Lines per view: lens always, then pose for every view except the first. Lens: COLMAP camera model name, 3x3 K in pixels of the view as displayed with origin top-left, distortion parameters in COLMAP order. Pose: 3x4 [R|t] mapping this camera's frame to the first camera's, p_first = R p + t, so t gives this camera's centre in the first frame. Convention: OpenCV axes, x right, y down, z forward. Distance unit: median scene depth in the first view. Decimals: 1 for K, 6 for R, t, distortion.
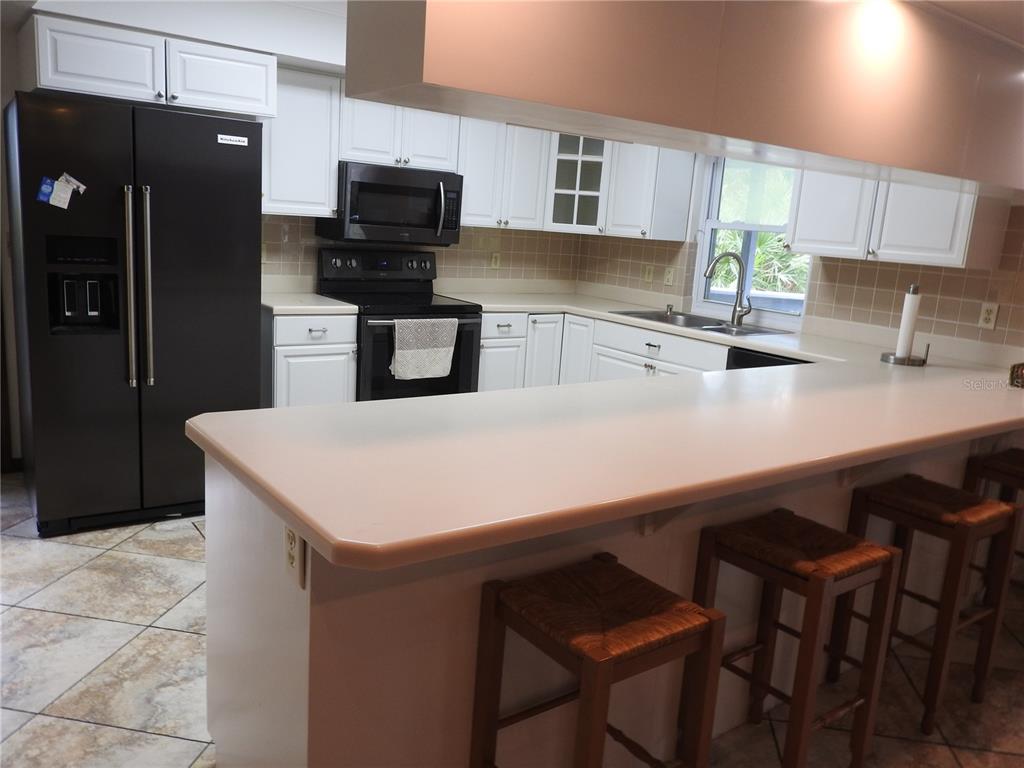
lens RADIAL K [[809.2, 0, 513.6], [0, 809.2, 383.8], [0, 0, 1]] dist [0.007335, 0.001093]
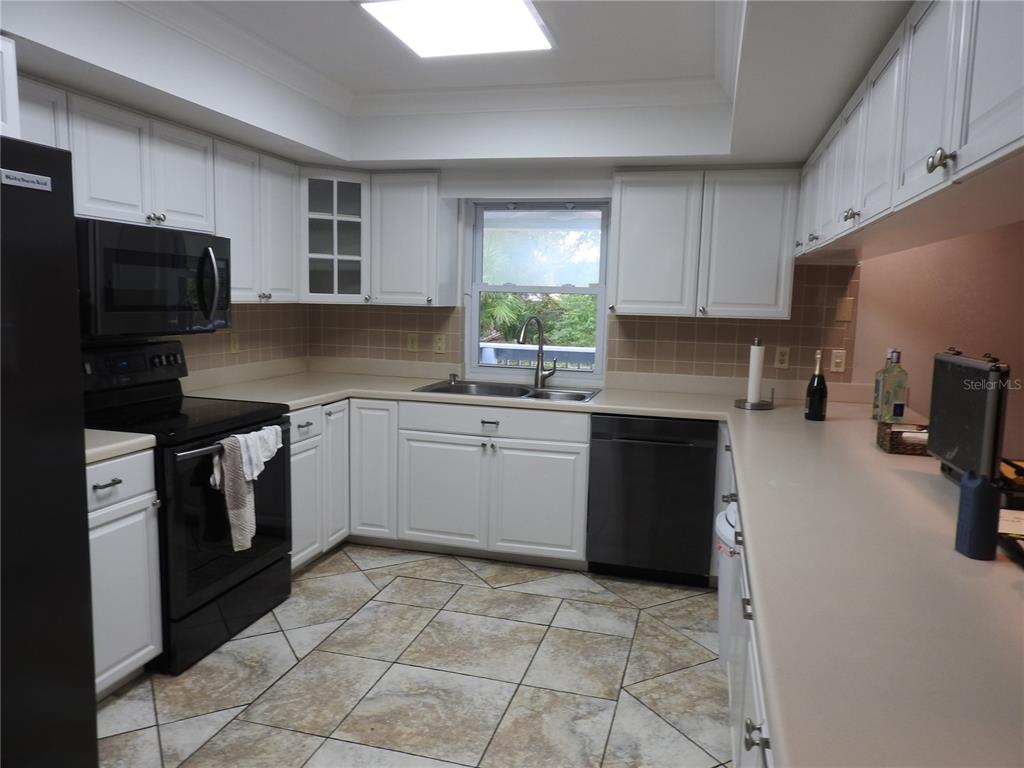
lens RADIAL K [[733.6, 0, 512.3], [0, 733.6, 383.8], [0, 0, 1]] dist [0.012504, 0.000356]
pose [[0.779535, -0.123746, 0.614013, -0.283260], [0.151753, 0.988397, 0.006536, -0.083516], [-0.607697, 0.088083, 0.789269, 0.295871]]
